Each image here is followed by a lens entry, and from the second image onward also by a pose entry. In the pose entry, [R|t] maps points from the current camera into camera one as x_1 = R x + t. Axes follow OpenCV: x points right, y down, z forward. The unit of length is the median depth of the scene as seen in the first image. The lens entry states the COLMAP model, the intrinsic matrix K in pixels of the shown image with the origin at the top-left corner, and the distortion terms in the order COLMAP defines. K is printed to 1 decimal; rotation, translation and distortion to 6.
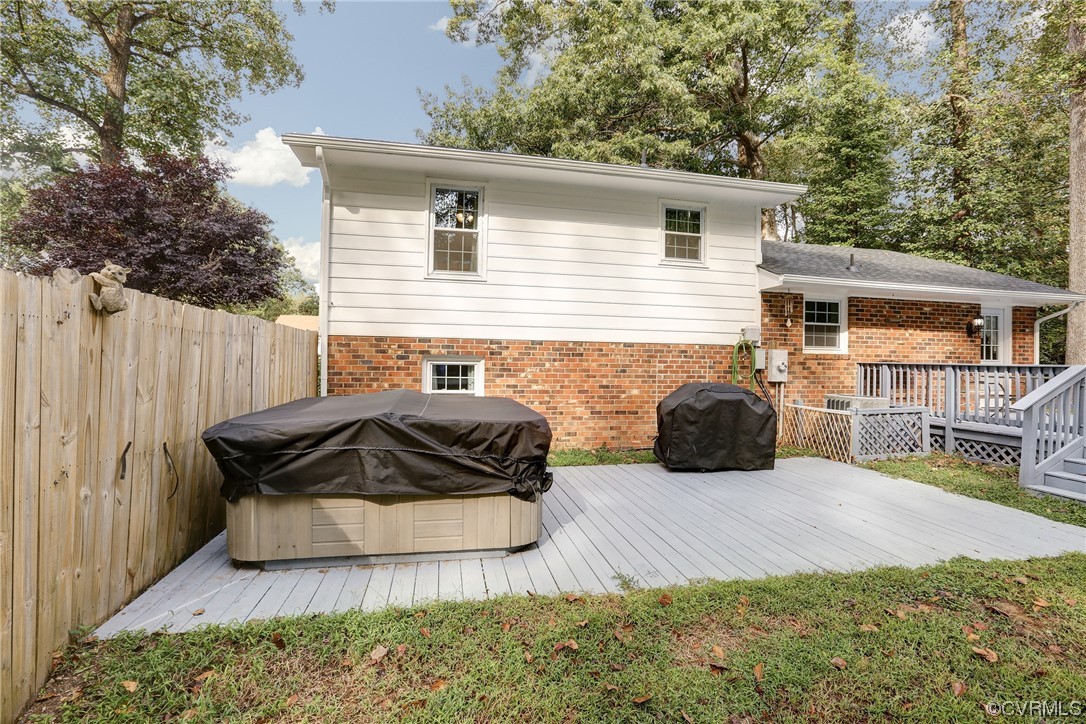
lens RADIAL K [[504.7, 0, 550.3], [0, 504.7, 362.3], [0, 0, 1]] dist [-0.028095, 0.005879]
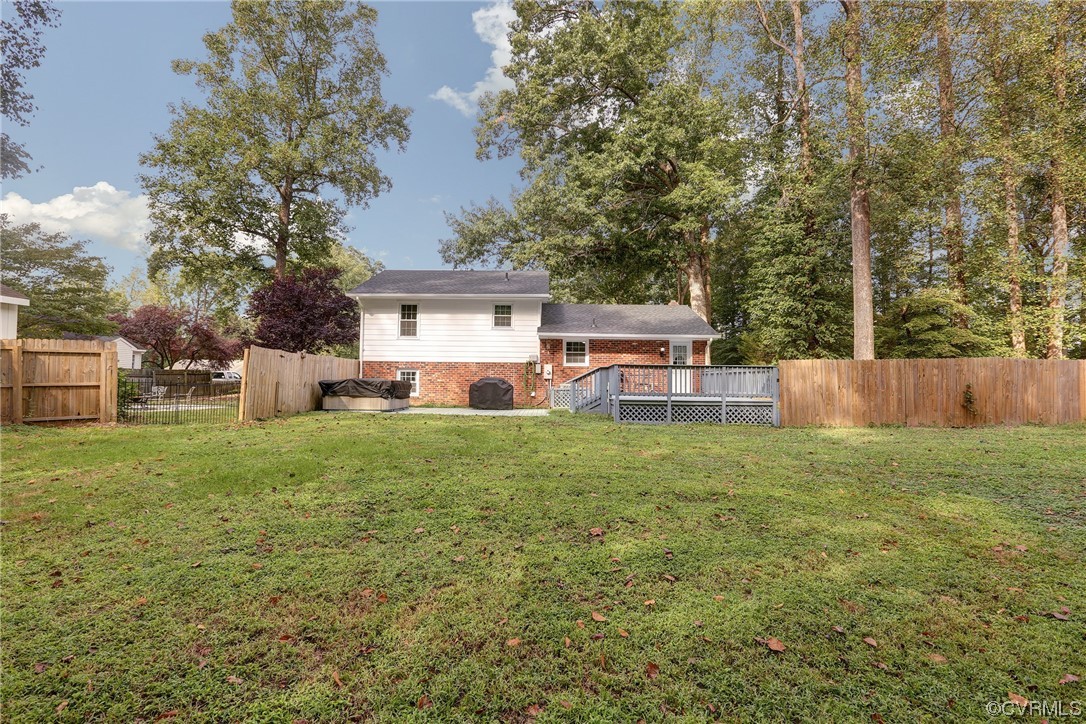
lens RADIAL K [[504.7, 0, 538.1], [0, 504.7, 364.2], [0, 0, 1]] dist [-0.028095, 0.005879]
pose [[0.974968, -0.012844, -0.221976, 0.920883], [0.003953, 0.999174, -0.040454, 0.065812], [0.222312, 0.038564, 0.974213, -1.225462]]
